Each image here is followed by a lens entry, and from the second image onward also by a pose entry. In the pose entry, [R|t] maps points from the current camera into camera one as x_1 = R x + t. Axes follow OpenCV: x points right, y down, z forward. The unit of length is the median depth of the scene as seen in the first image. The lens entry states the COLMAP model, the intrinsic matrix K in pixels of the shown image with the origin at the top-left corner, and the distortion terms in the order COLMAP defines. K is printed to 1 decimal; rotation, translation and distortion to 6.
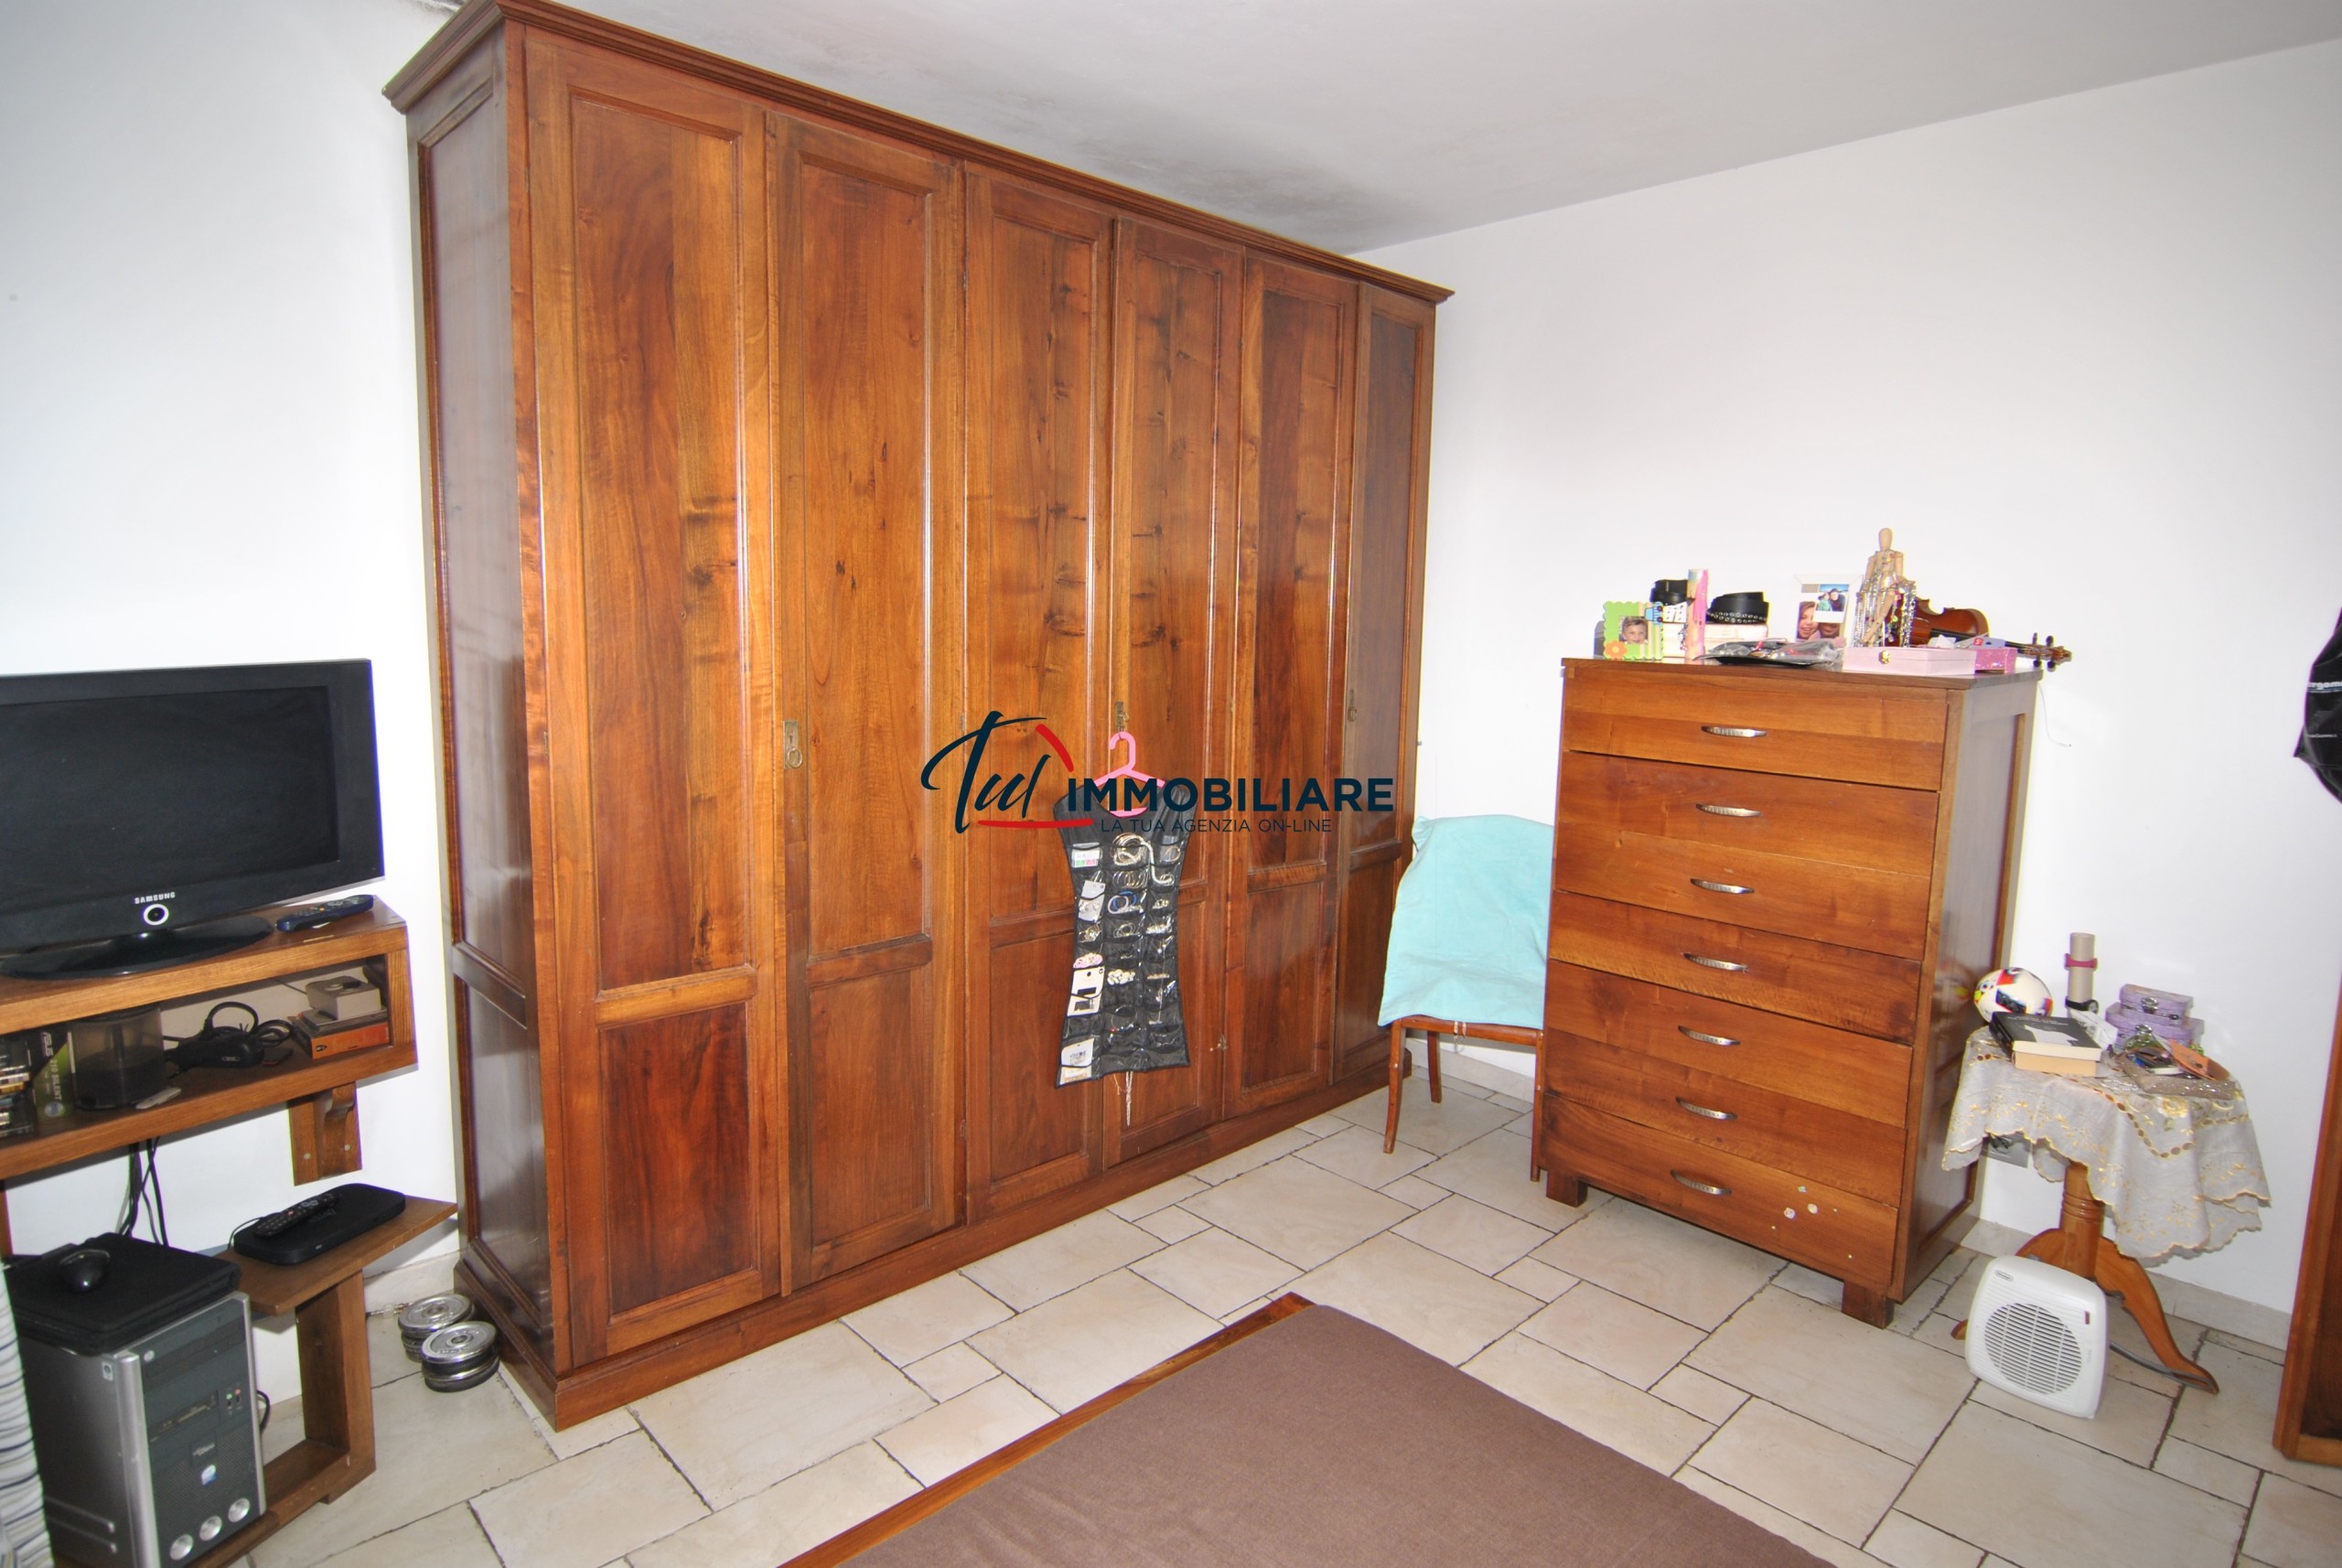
lens RADIAL K [[1282.6, 0, 1171.0], [0, 1282.6, 784.0], [0, 0, 1]] dist [-0.000566, -0.000460]
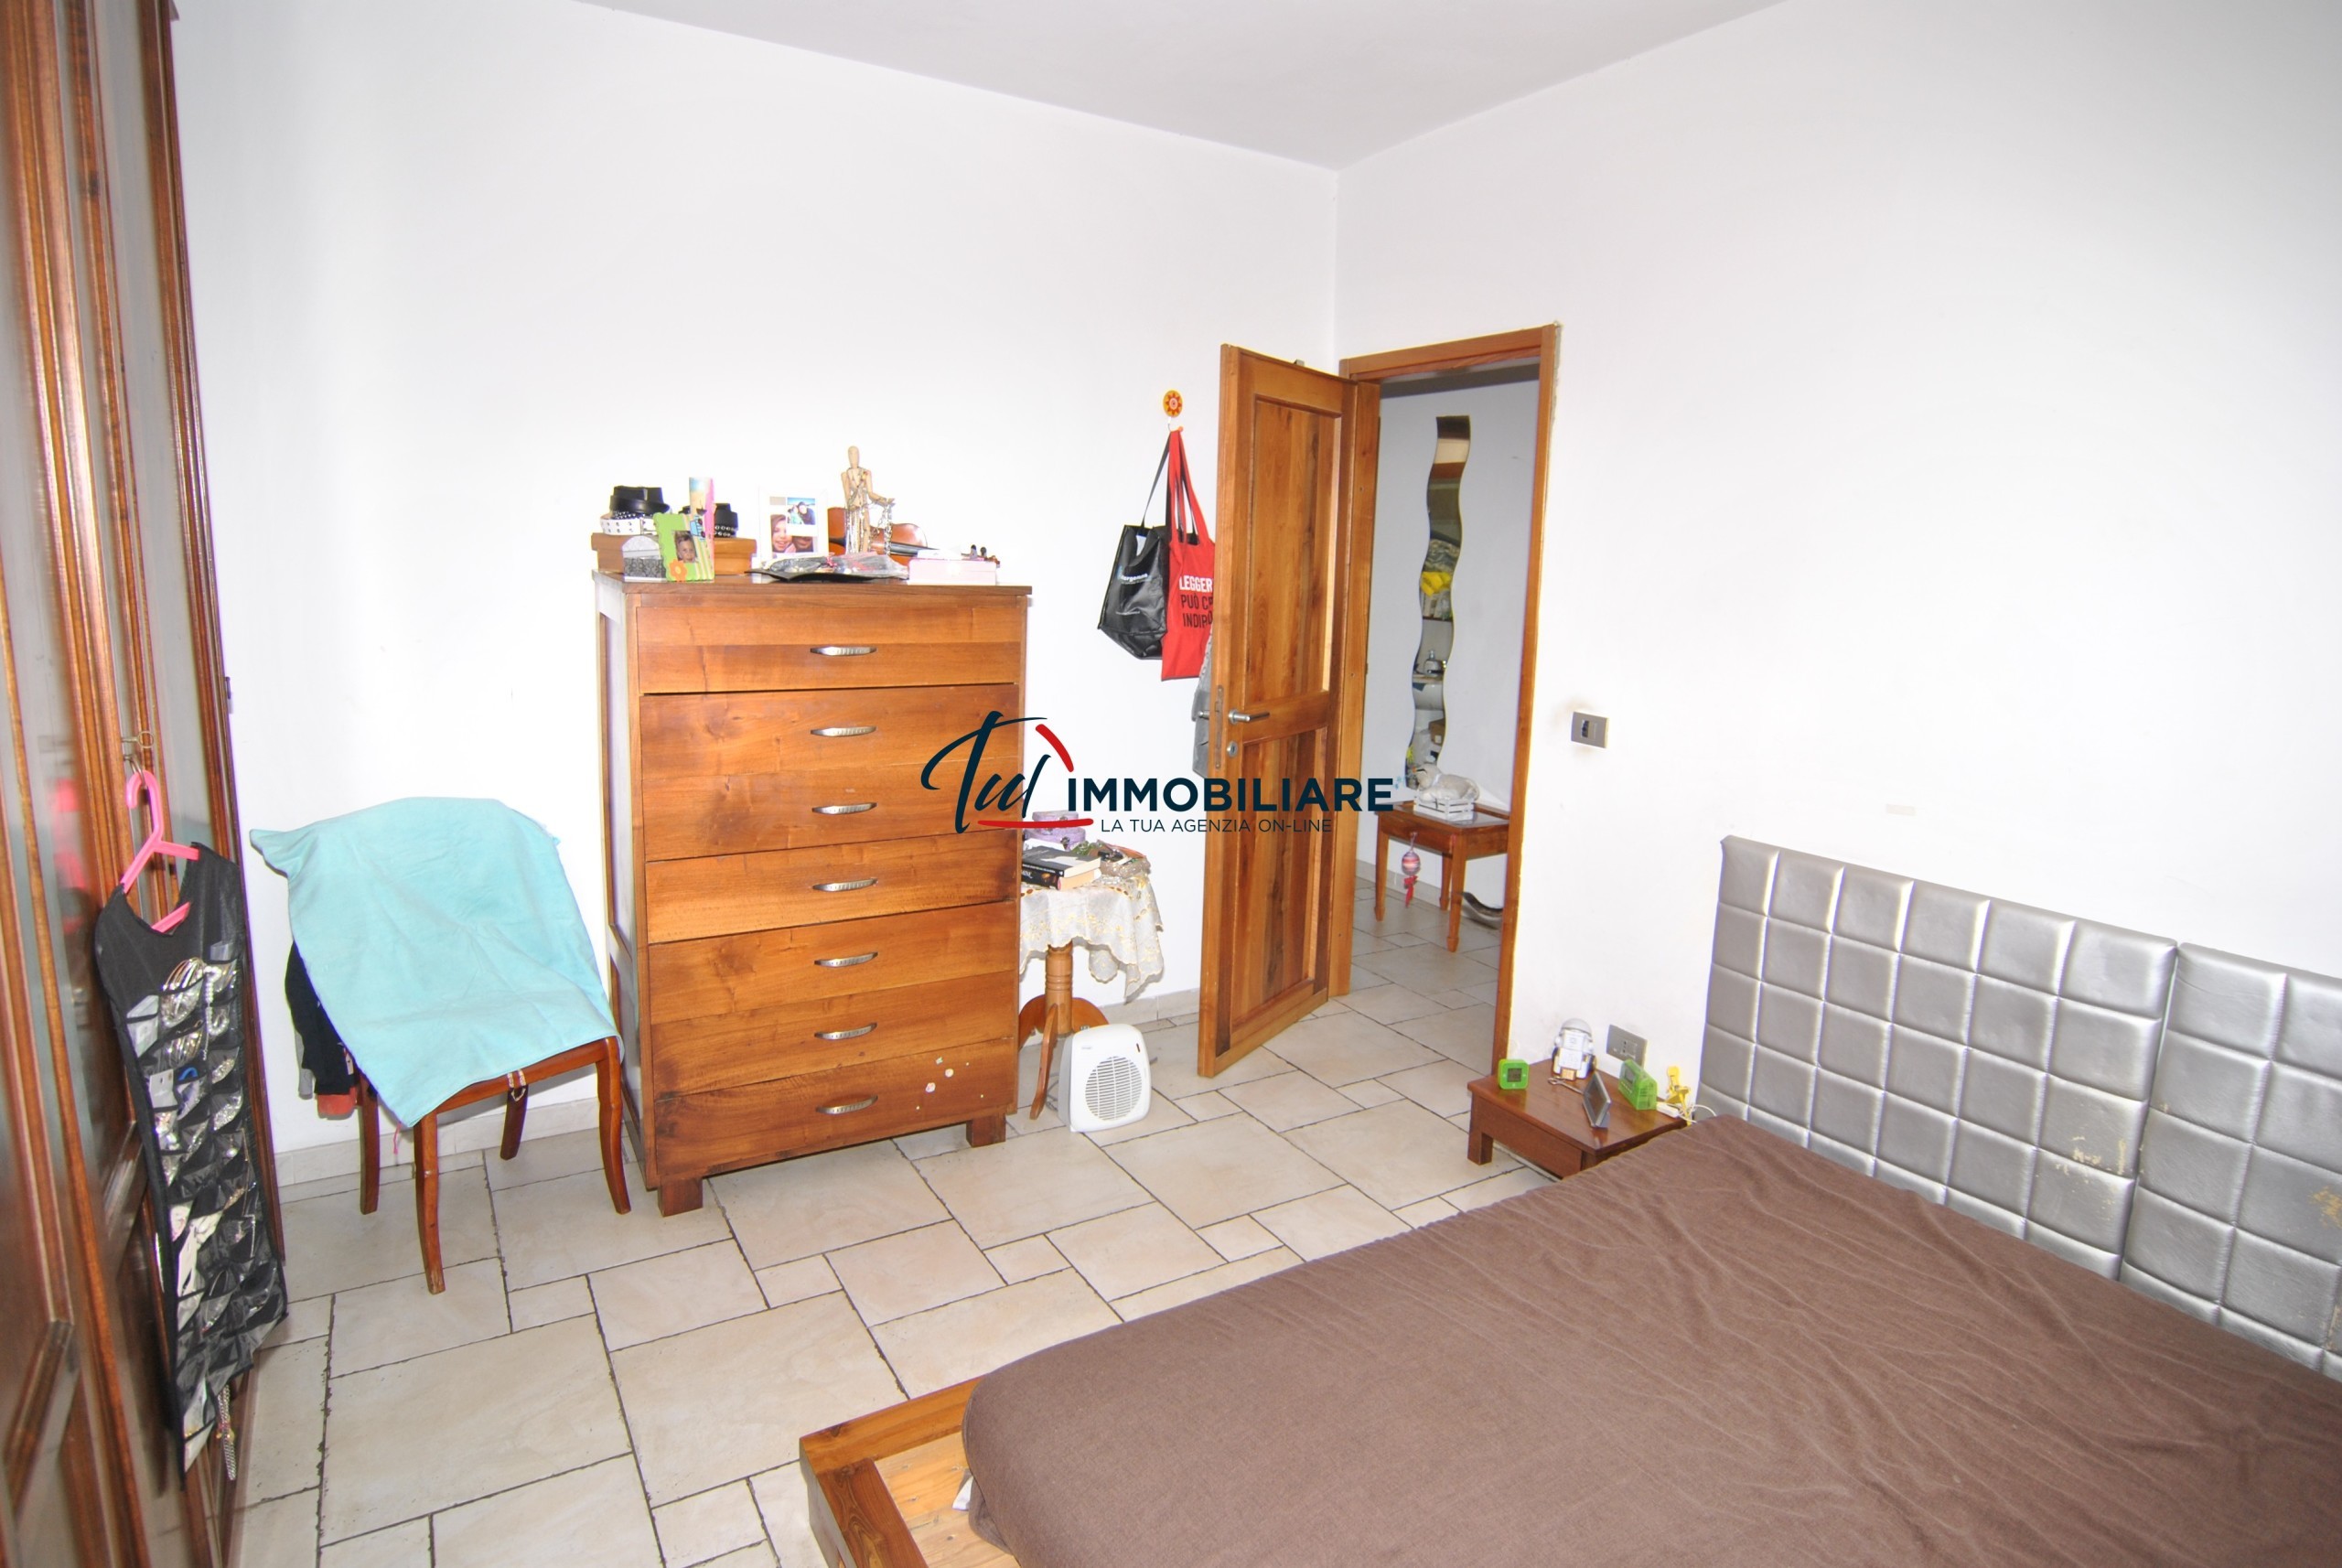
lens RADIAL K [[1282.6, 0, 1171.0], [0, 1282.6, 784.0], [0, 0, 1]] dist [-0.000566, -0.000460]
pose [[0.221104, -0.195077, 0.955541, -0.444673], [0.114461, 0.978209, 0.173220, -0.078773], [-0.968510, 0.071073, 0.238614, 0.505708]]
